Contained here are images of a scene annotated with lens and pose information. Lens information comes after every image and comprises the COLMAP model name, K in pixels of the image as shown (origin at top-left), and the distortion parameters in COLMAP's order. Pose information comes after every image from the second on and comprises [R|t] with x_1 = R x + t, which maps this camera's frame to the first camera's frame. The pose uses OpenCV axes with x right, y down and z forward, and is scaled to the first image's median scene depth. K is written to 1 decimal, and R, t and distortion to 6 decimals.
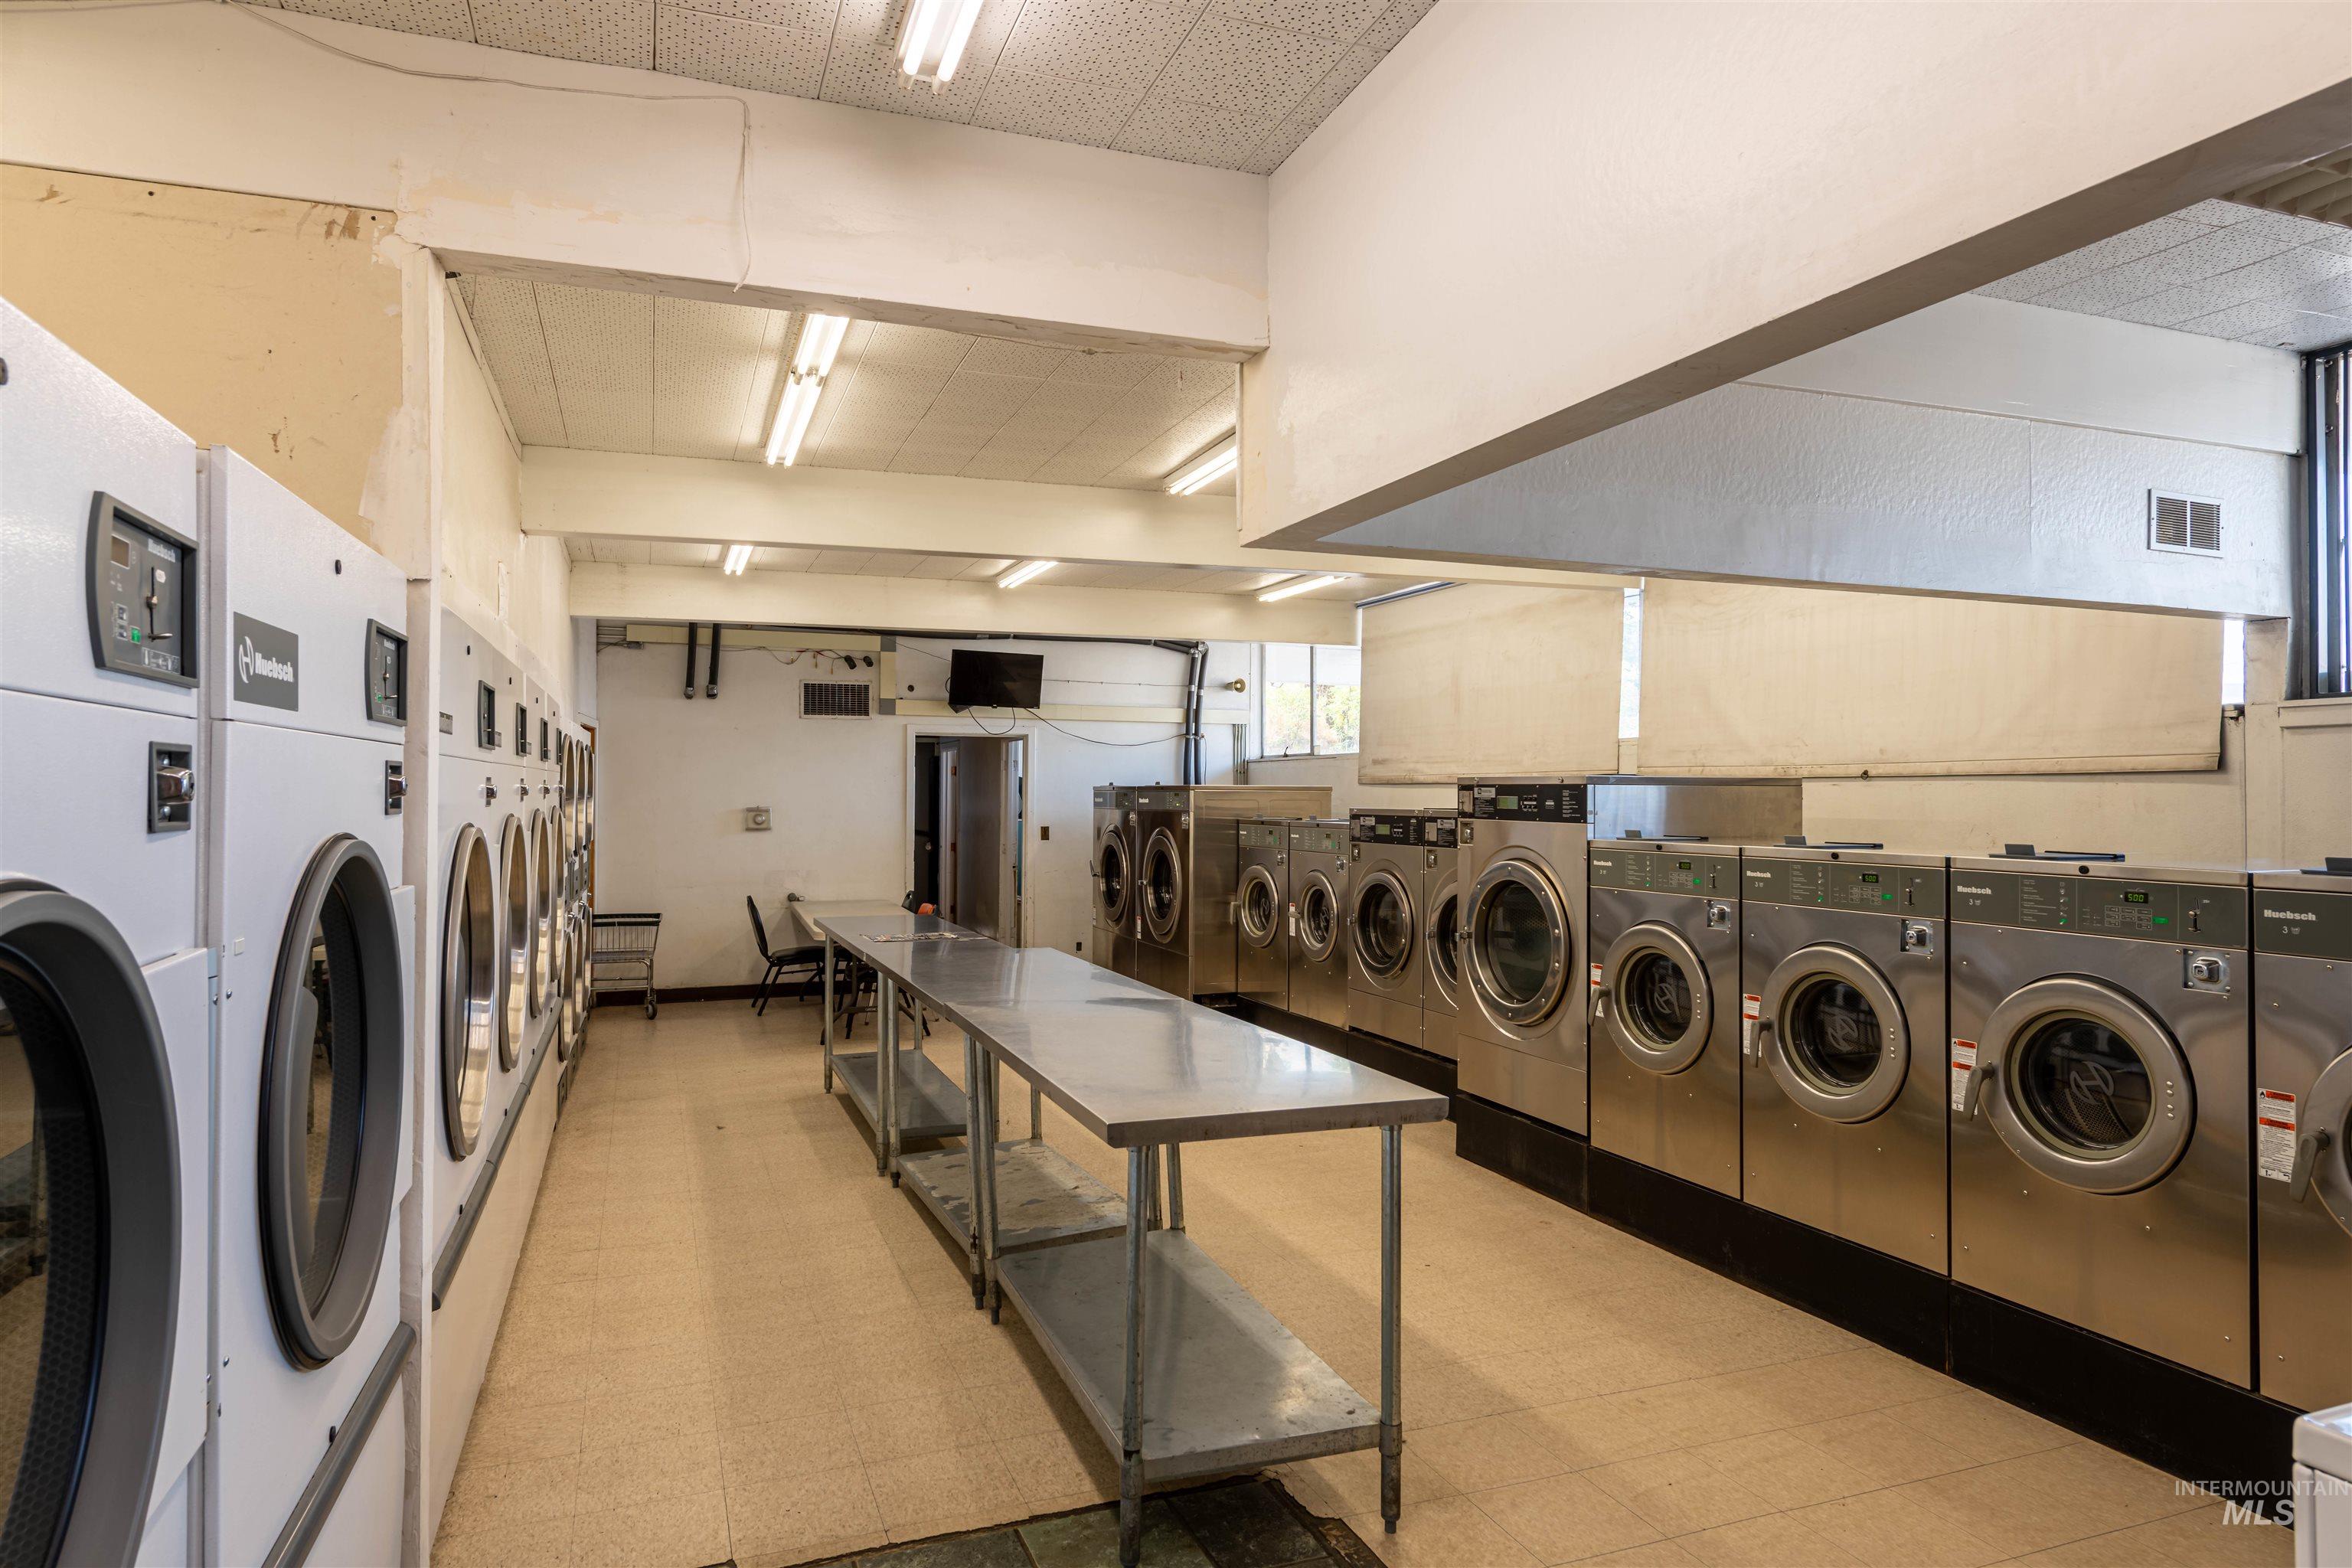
lens RADIAL K [[1421.7, 0, 1176.0], [0, 1421.7, 784.0], [0, 0, 1]] dist [0.038399, -0.039161]
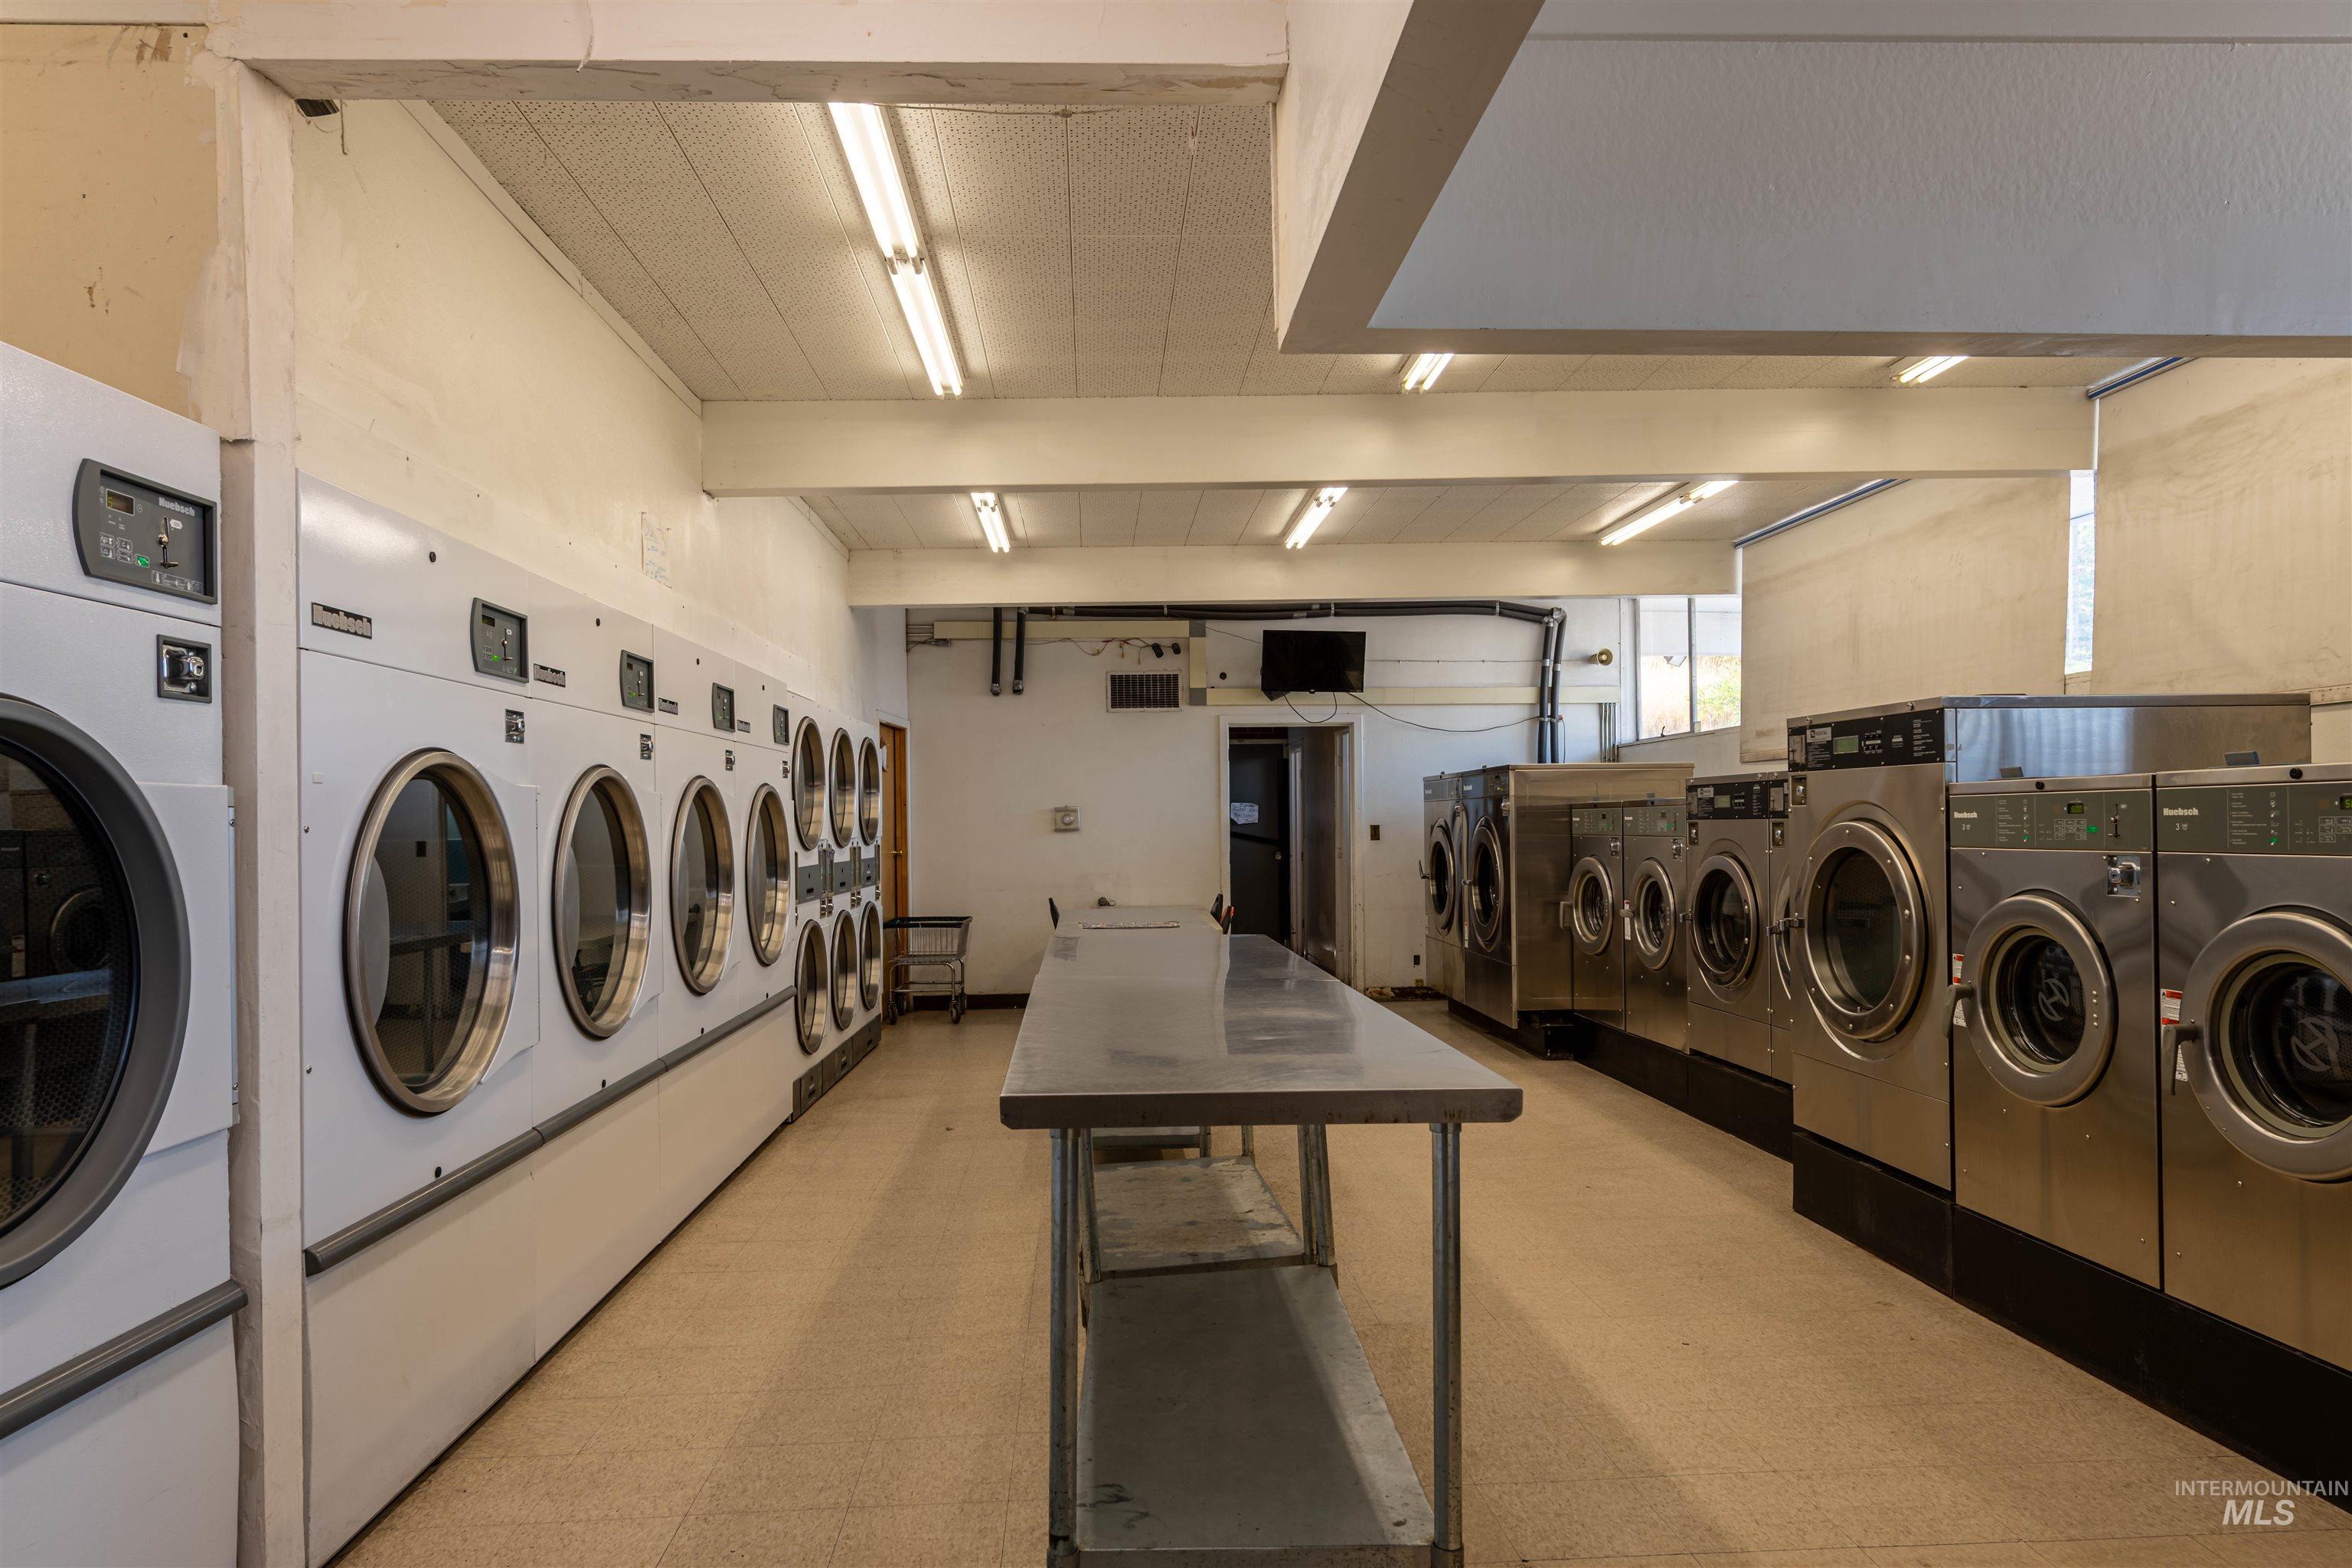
lens RADIAL K [[1490.4, 0, 1142.5], [0, 1490.4, 823.7], [0, 0, 1]] dist [0.032745, -0.026829]
pose [[0.949667, -0.015118, -0.312896, 0.098735], [0.017687, 0.999829, 0.005372, 0.033929], [0.312761, -0.010636, 0.949772, 0.102812]]
